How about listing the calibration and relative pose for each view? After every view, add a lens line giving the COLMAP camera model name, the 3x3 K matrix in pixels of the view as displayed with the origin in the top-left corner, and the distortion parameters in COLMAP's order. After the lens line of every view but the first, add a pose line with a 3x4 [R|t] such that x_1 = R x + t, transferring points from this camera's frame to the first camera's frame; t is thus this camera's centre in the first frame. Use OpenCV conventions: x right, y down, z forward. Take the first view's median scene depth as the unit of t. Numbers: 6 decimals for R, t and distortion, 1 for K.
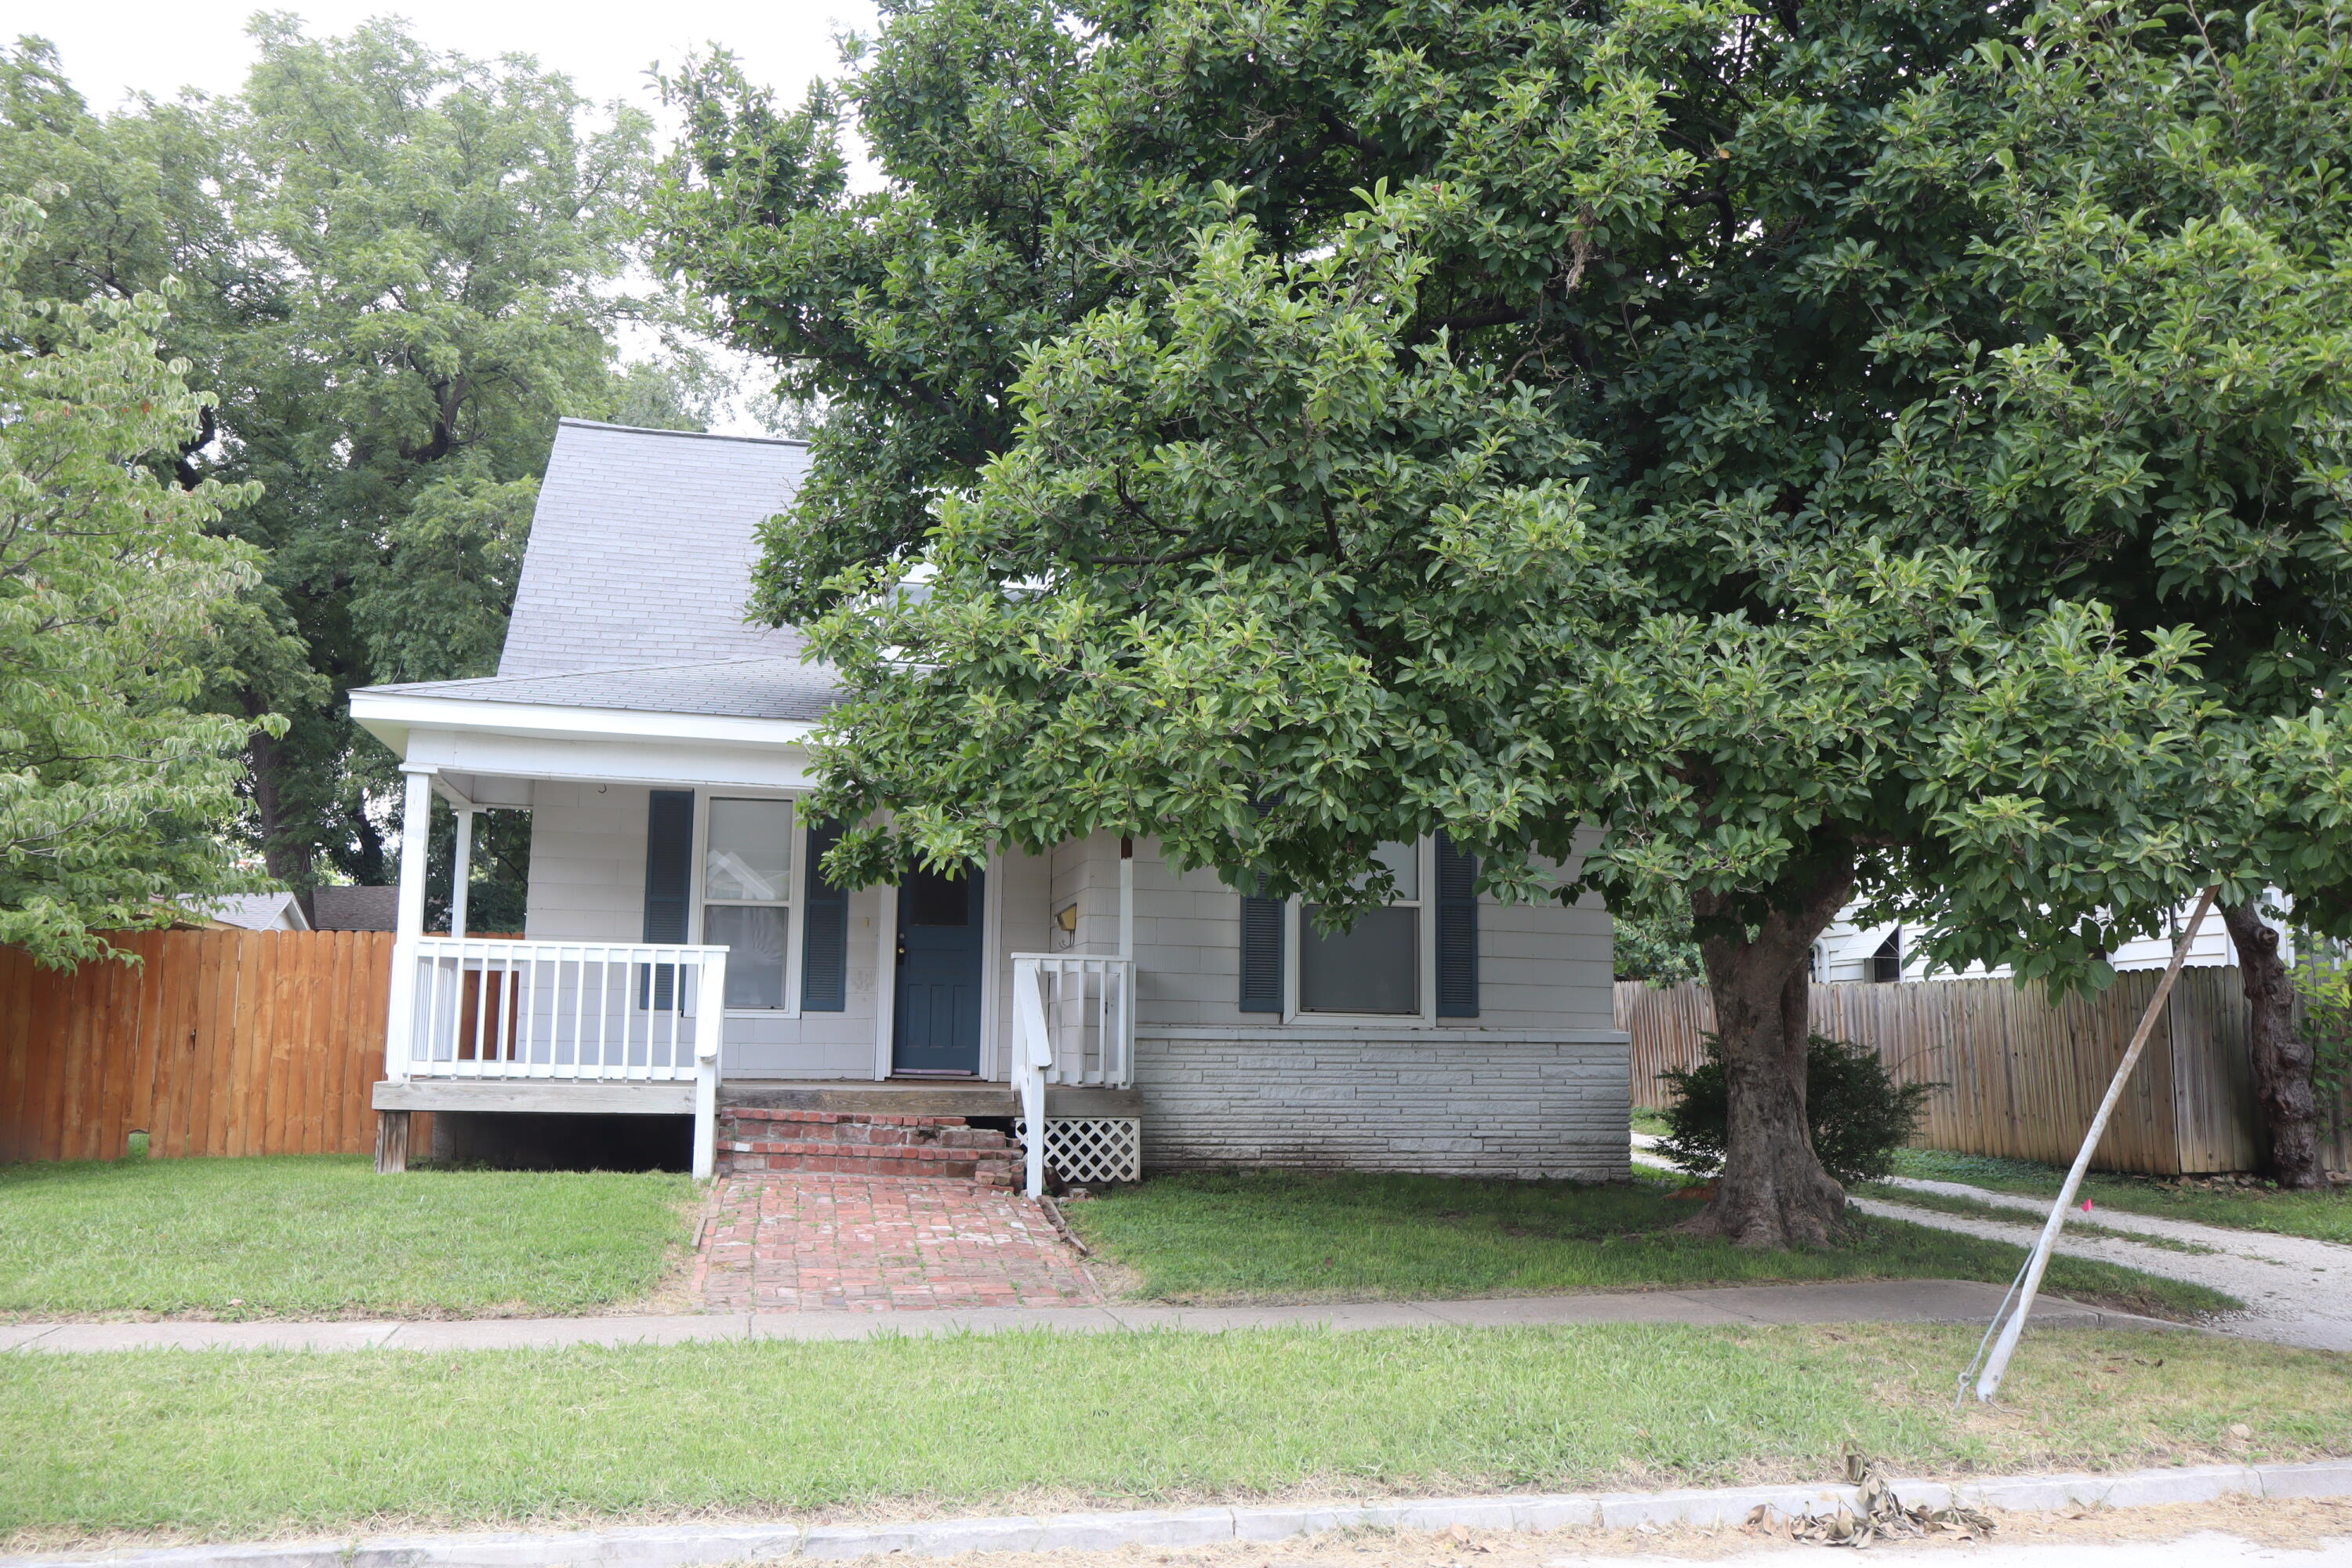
lens RADIAL K [[2012.2, 0, 1172.6], [0, 2012.2, 817.2], [0, 0, 1]] dist [-0.010823, -0.008783]
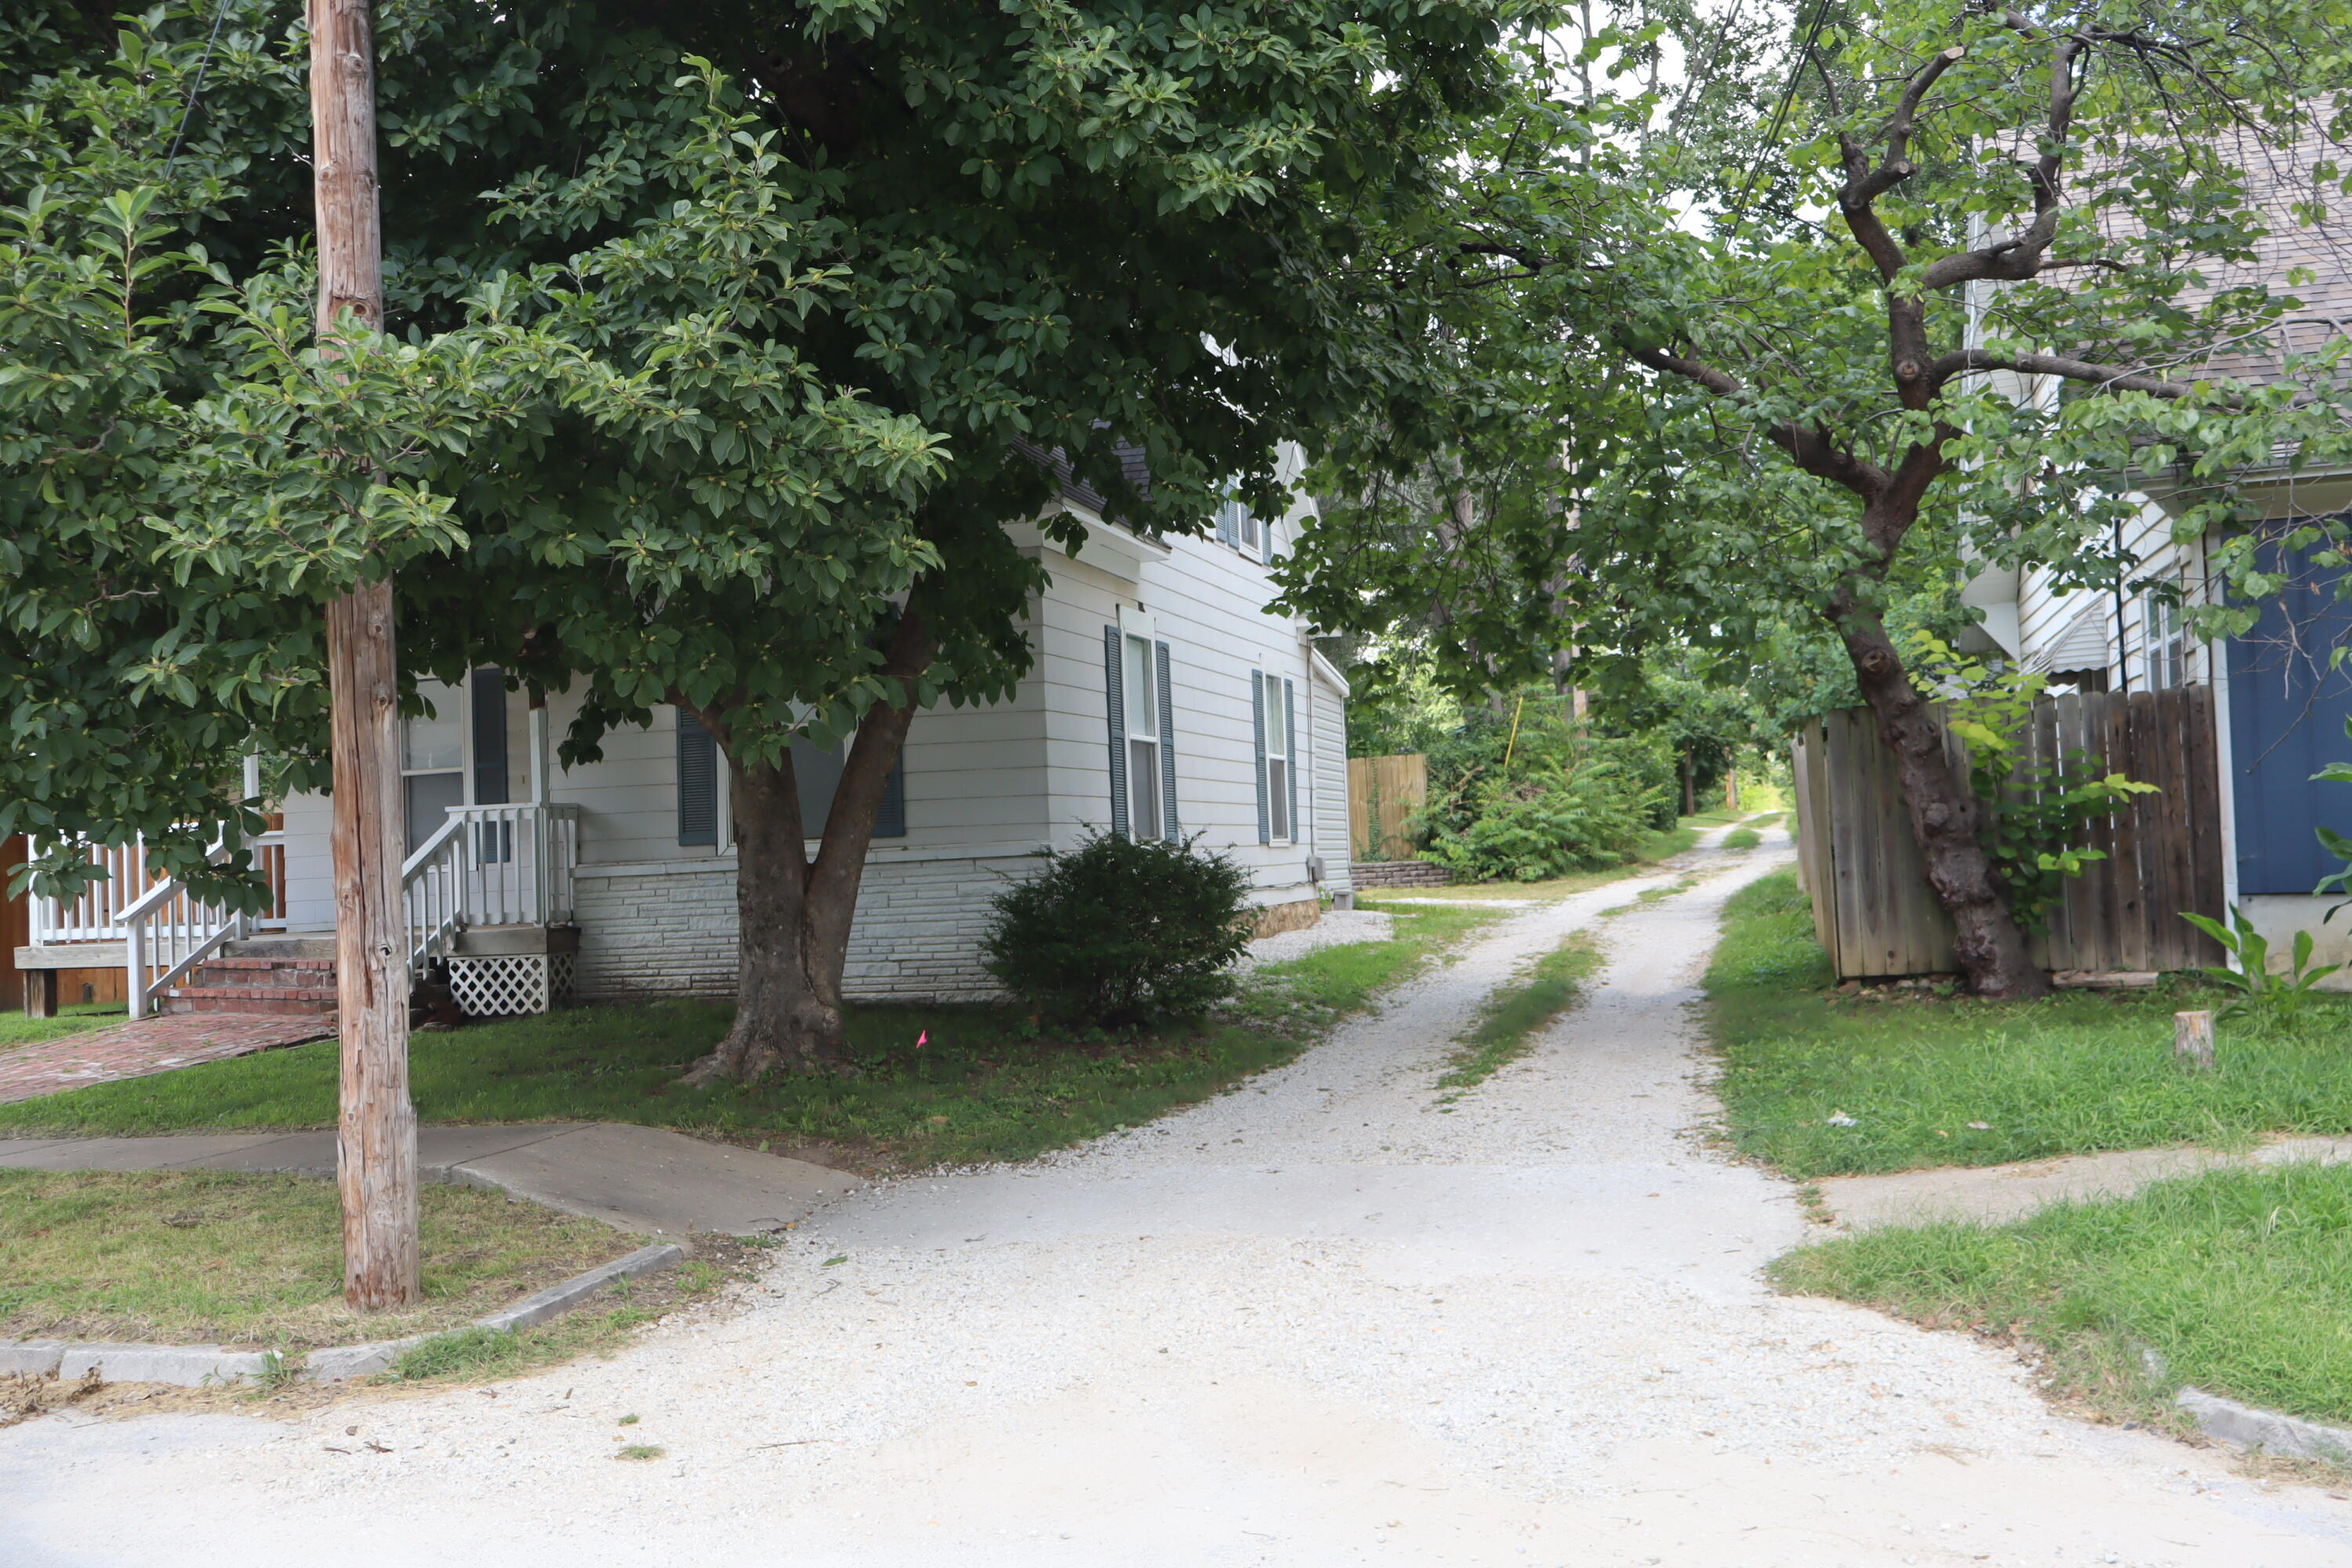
lens RADIAL K [[2012.2, 0, 1172.6], [0, 2012.2, 817.2], [0, 0, 1]] dist [-0.010823, -0.008783]
pose [[0.866966, -0.060453, -0.494686, 0.799150], [0.111658, 0.990944, 0.074588, 0.036074], [0.485697, -0.119901, 0.865865, 0.254032]]
